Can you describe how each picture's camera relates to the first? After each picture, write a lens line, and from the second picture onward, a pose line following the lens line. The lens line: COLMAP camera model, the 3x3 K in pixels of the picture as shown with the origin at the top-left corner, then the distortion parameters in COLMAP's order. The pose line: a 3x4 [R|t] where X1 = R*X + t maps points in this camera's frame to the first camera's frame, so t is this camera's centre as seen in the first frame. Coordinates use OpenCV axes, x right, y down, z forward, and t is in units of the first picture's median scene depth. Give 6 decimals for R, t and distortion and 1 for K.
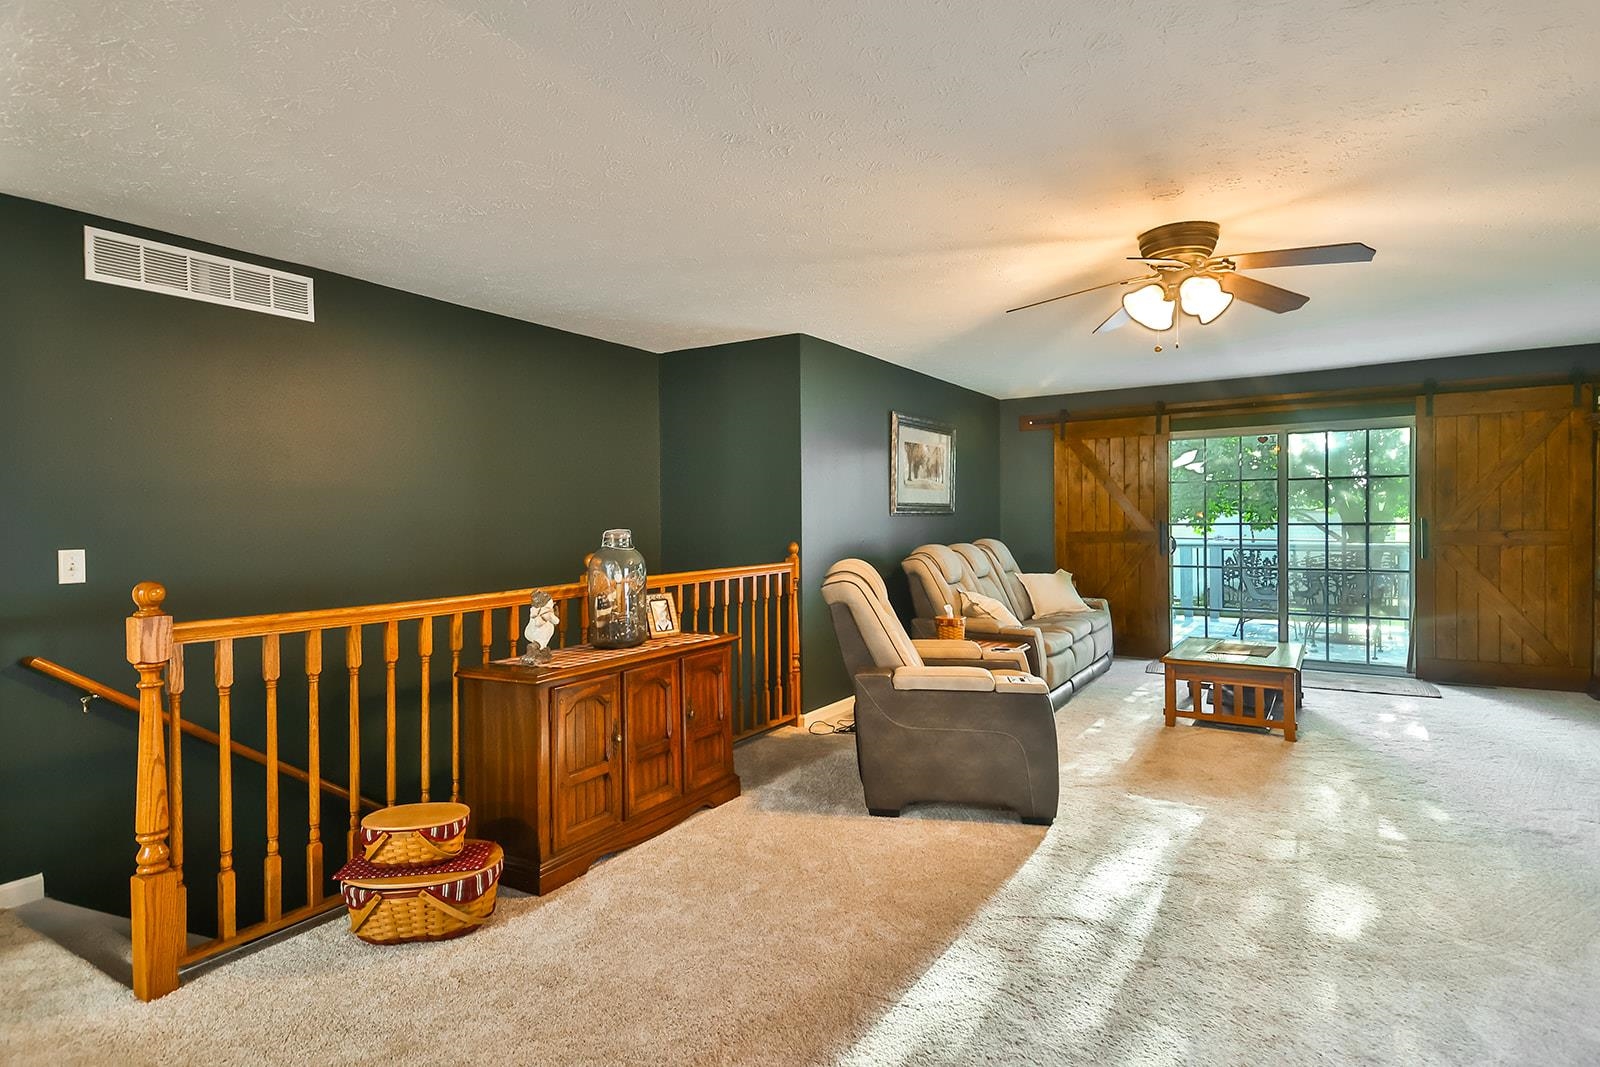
lens RADIAL K [[861.0, 0, 794.4], [0, 861.0, 532.6], [0, 0, 1]] dist [0.048779, -0.005116]
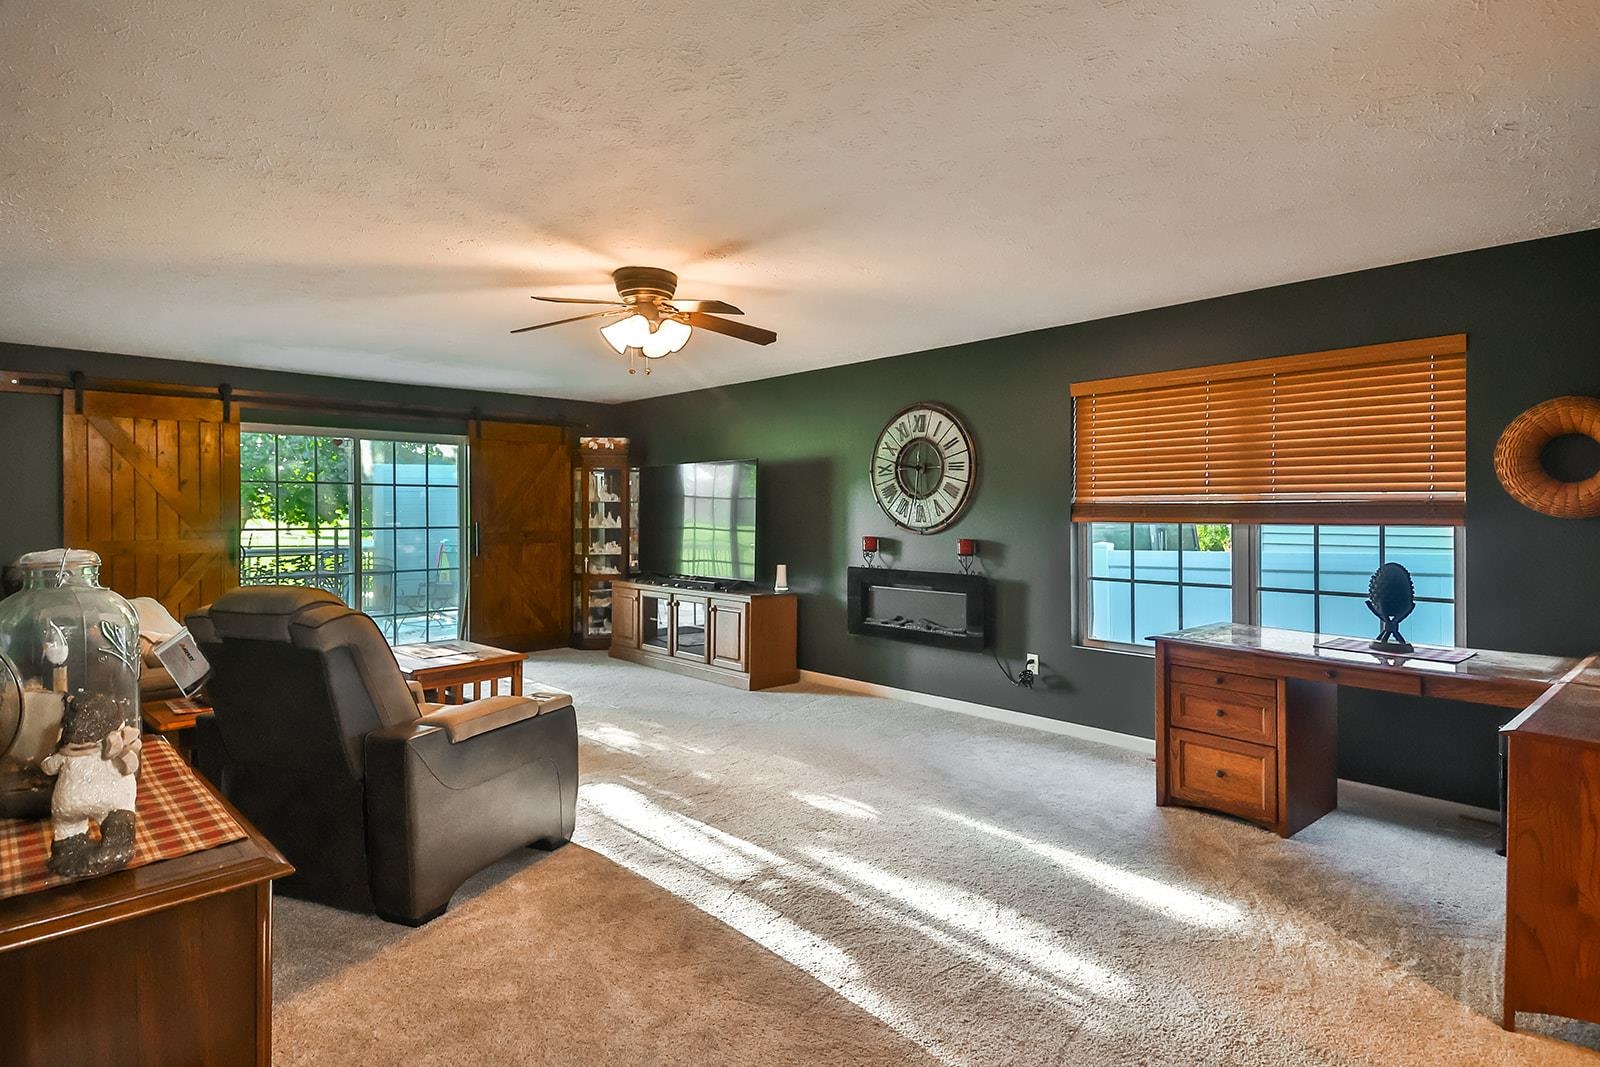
lens RADIAL K [[861.0, 0, 823.6], [0, 861.0, 517.4], [0, 0, 1]] dist [0.048779, -0.005116]
pose [[0.208925, 0.006920, 0.977907, -0.333645], [0.016108, 0.999815, -0.010517, -0.004045], [-0.977799, 0.017949, 0.208775, 0.291221]]
